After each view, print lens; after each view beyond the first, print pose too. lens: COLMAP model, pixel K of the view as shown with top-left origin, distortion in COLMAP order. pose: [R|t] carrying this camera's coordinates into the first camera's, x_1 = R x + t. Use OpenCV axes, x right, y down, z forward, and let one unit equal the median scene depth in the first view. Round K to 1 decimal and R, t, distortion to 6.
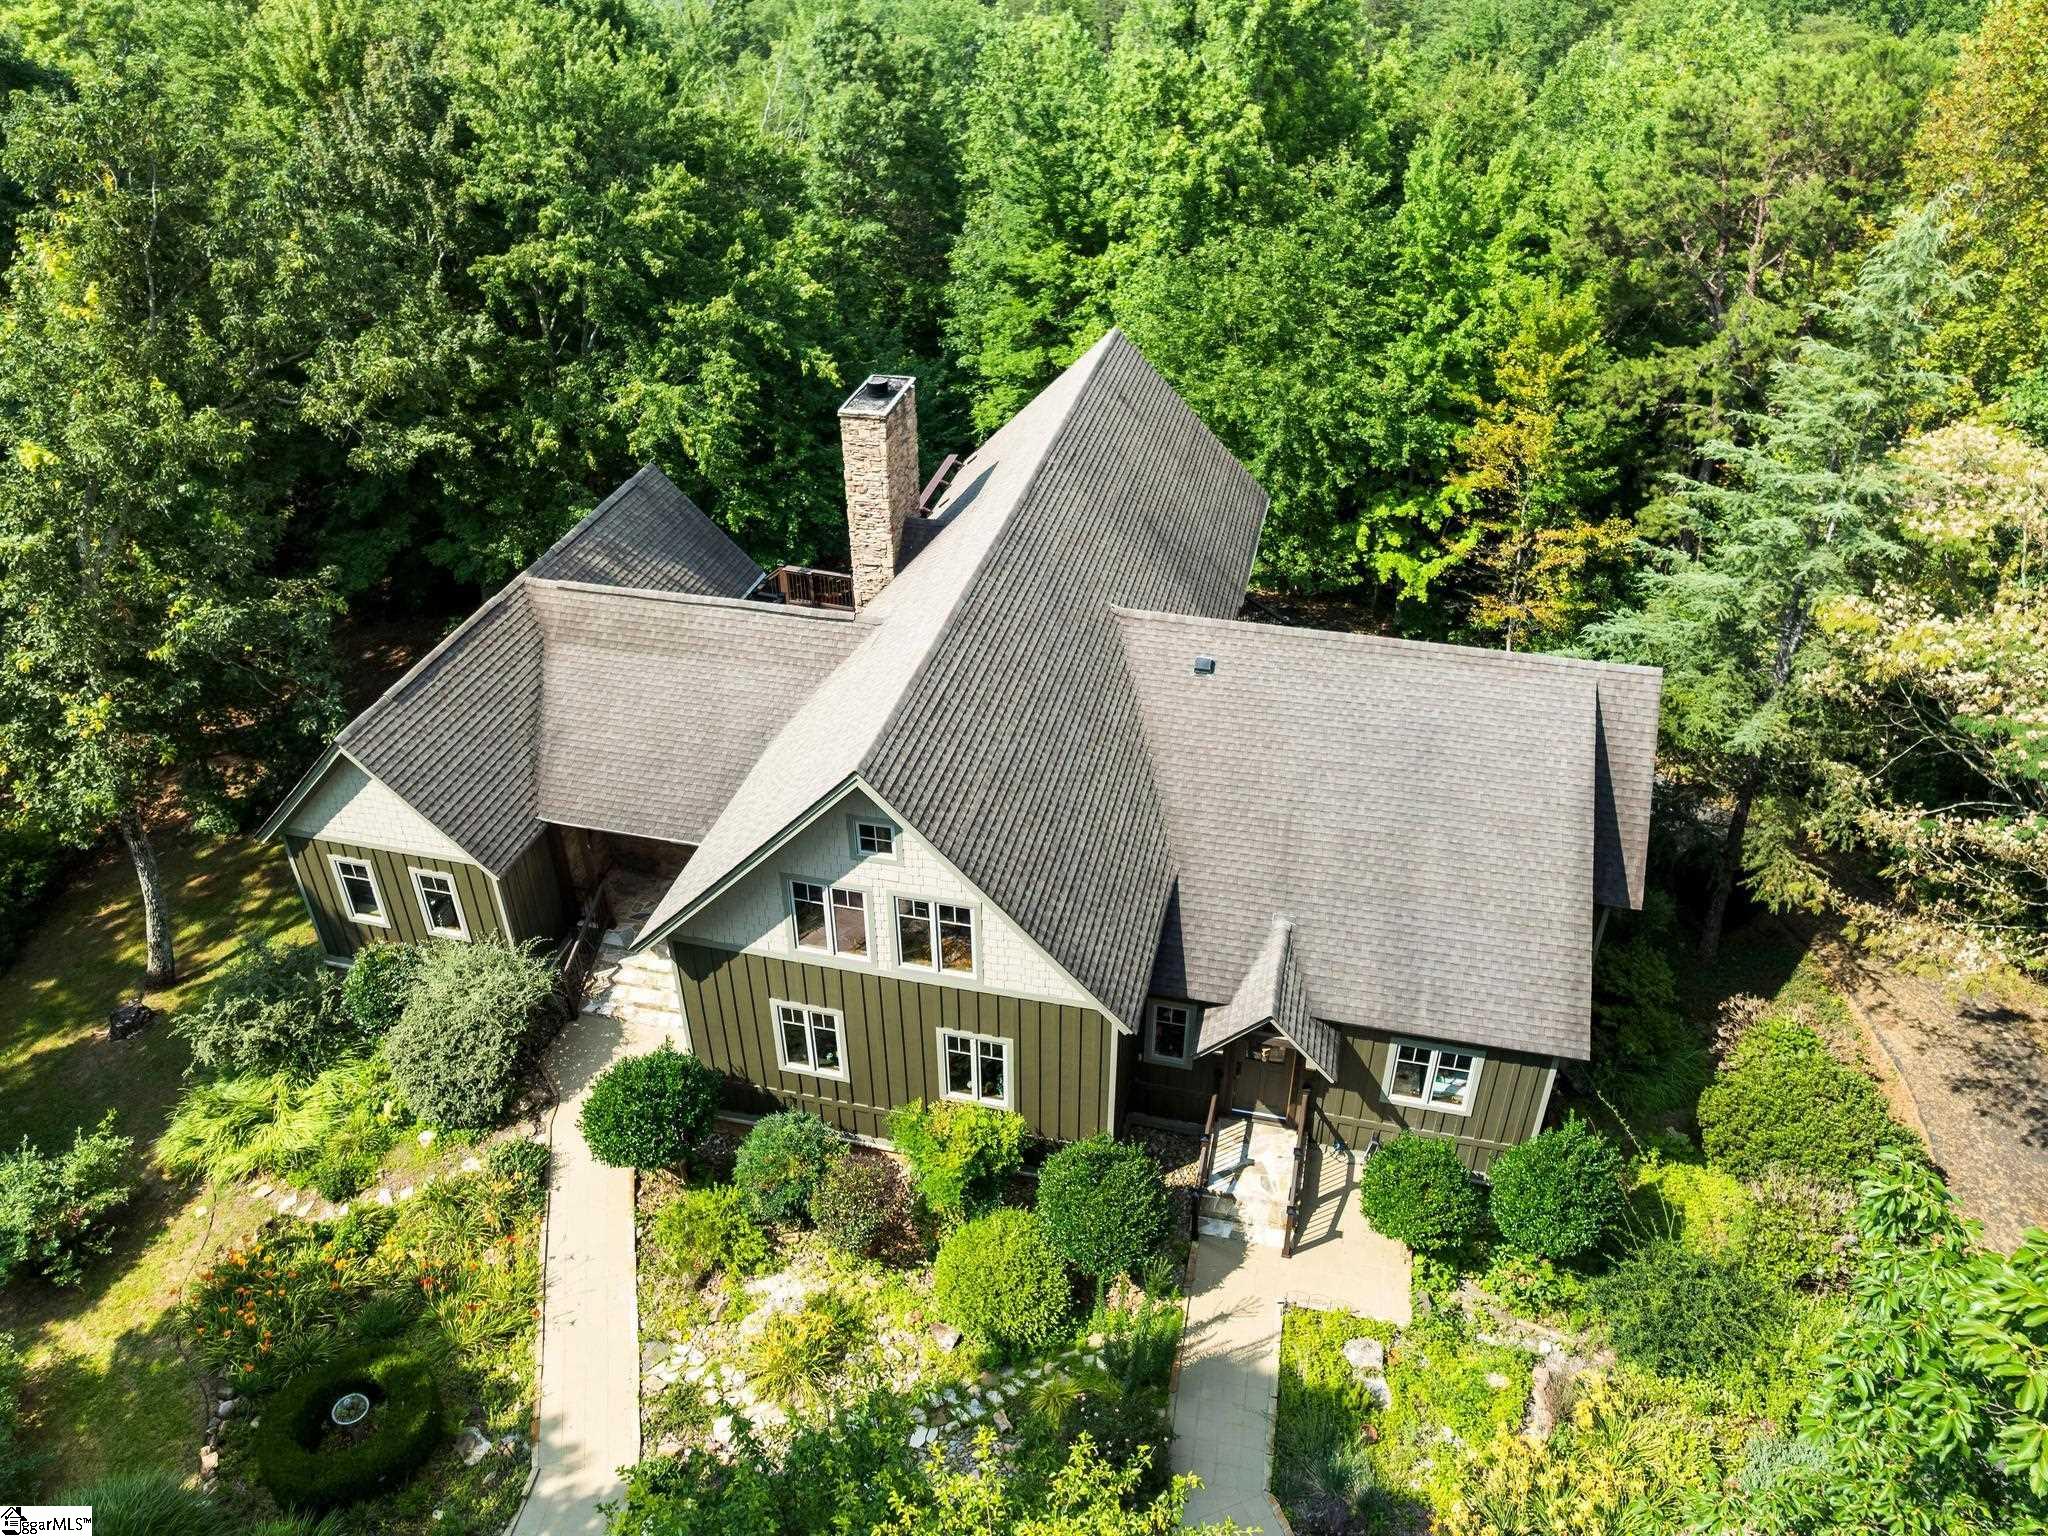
lens RADIAL K [[1461.3, 0, 1031.5], [0, 1461.3, 764.6], [0, 0, 1]] dist [-0.032985, -0.007745]
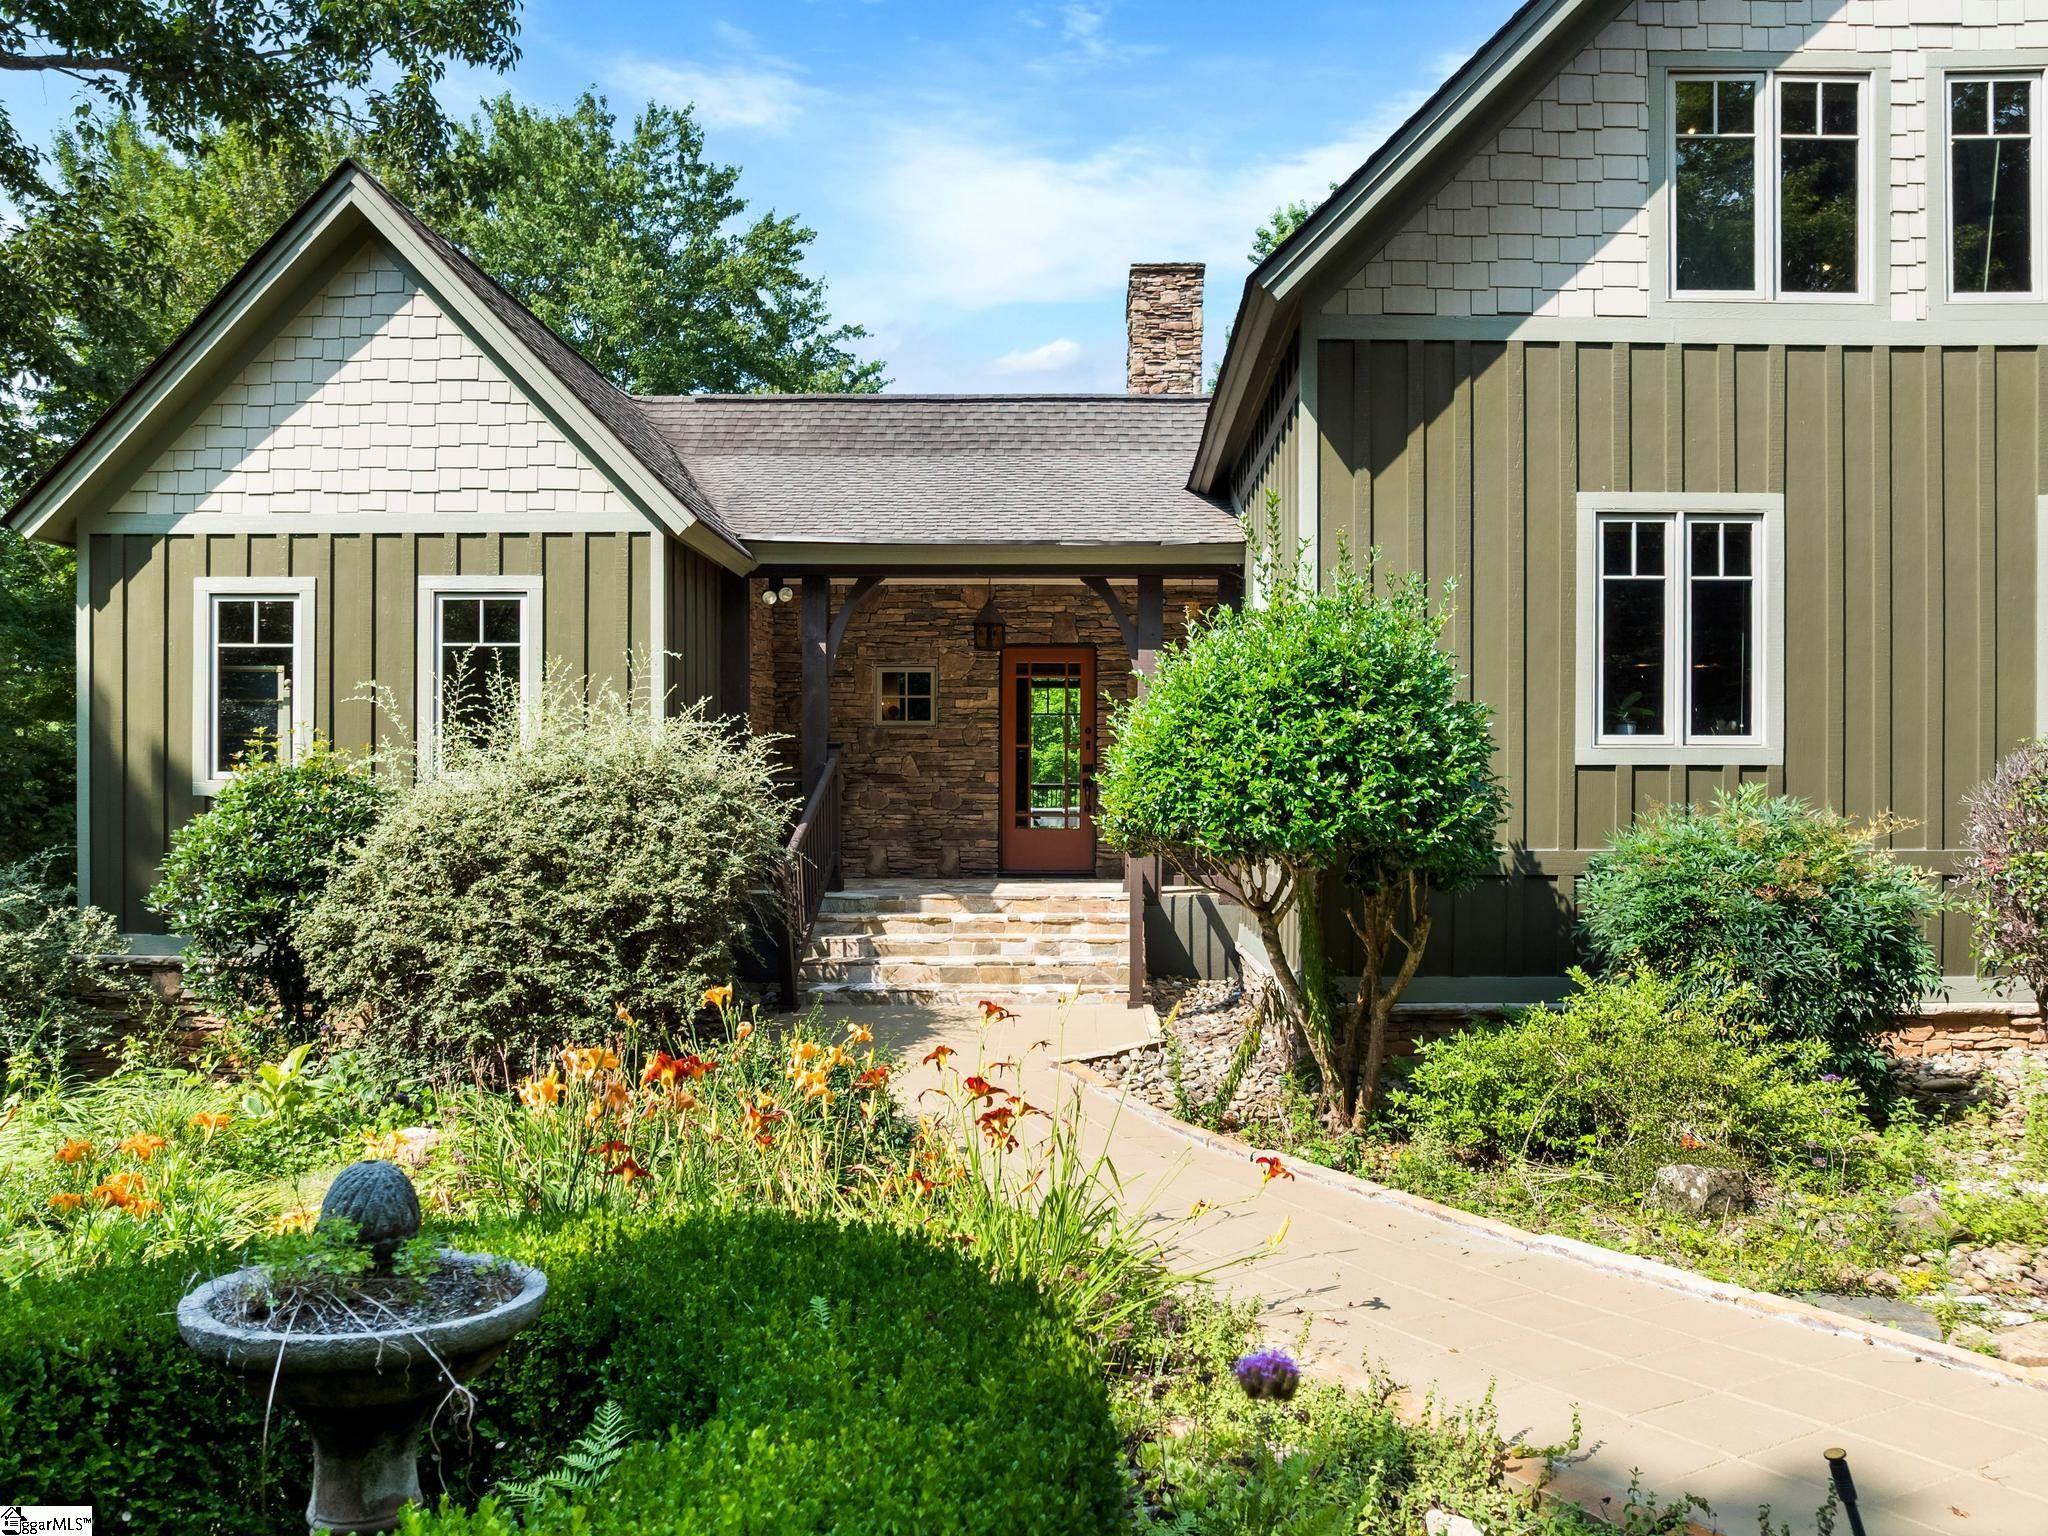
lens RADIAL K [[1489.4, 0, 1081.0], [0, 1489.4, 805.8], [0, 0, 1]] dist [-0.038540, -0.000551]
pose [[0.976410, -0.000987, 0.215923, -0.333793], [0.119984, 0.833873, -0.538757, 0.359977], [-0.179521, 0.551955, 0.814321, 0.660711]]
